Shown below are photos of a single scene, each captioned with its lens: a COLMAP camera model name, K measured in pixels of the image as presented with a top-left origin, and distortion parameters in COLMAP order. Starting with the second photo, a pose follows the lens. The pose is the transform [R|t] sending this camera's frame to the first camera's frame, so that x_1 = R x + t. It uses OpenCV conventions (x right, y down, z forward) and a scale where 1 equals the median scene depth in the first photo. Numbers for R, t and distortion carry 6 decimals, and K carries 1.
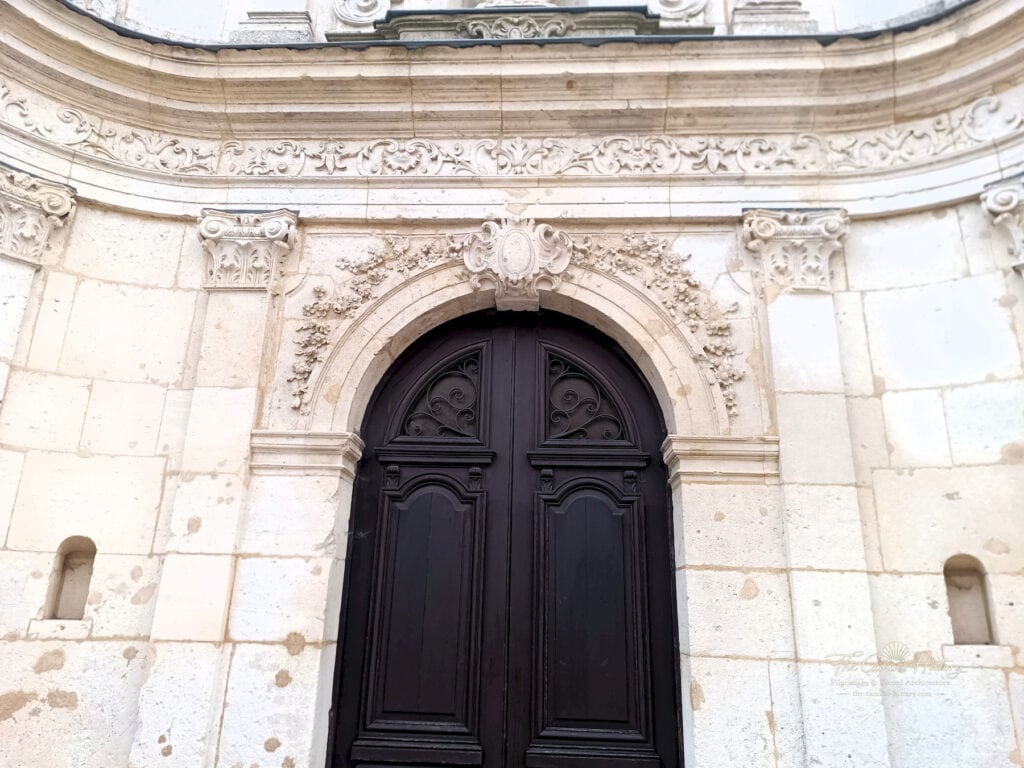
lens RADIAL K [[703.3, 0, 509.7], [0, 703.3, 385.7], [0, 0, 1]] dist [0.055695, -0.059396]
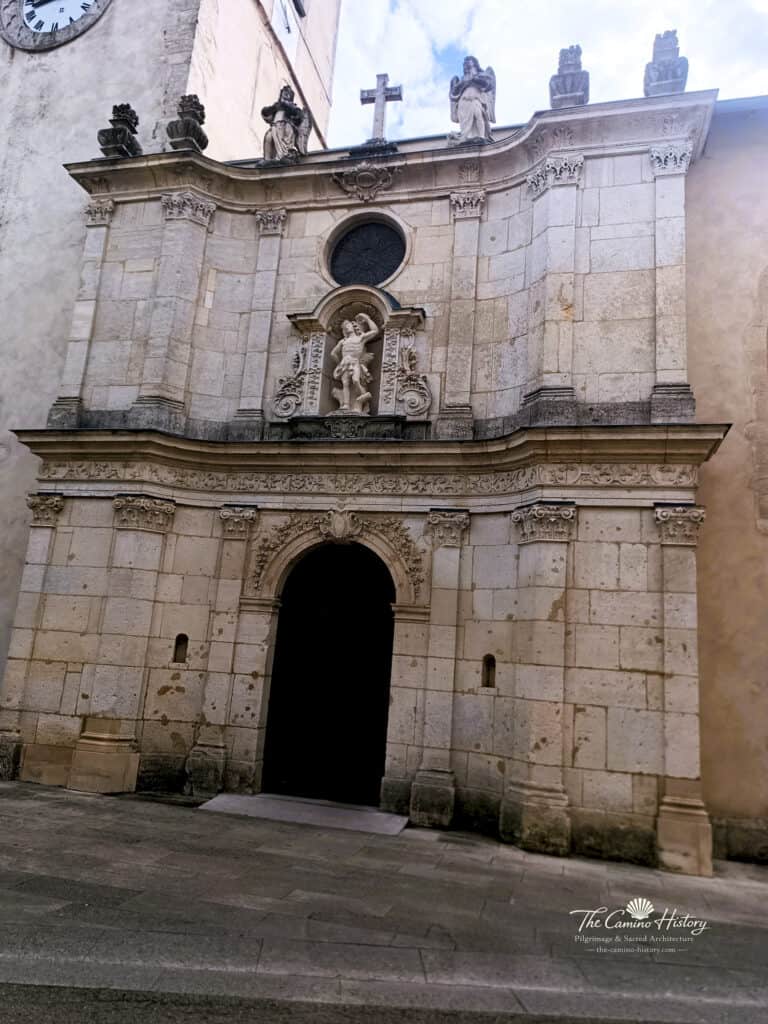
lens RADIAL K [[733.7, 0, 379.3], [0, 733.7, 503.0], [0, 0, 1]] dist [0.068068, -0.059381]
pose [[0.979772, 0.002857, -0.200096, 0.691212], [0.011197, 0.997549, 0.069072, -0.465946], [0.199803, -0.069915, 0.977339, -1.552300]]
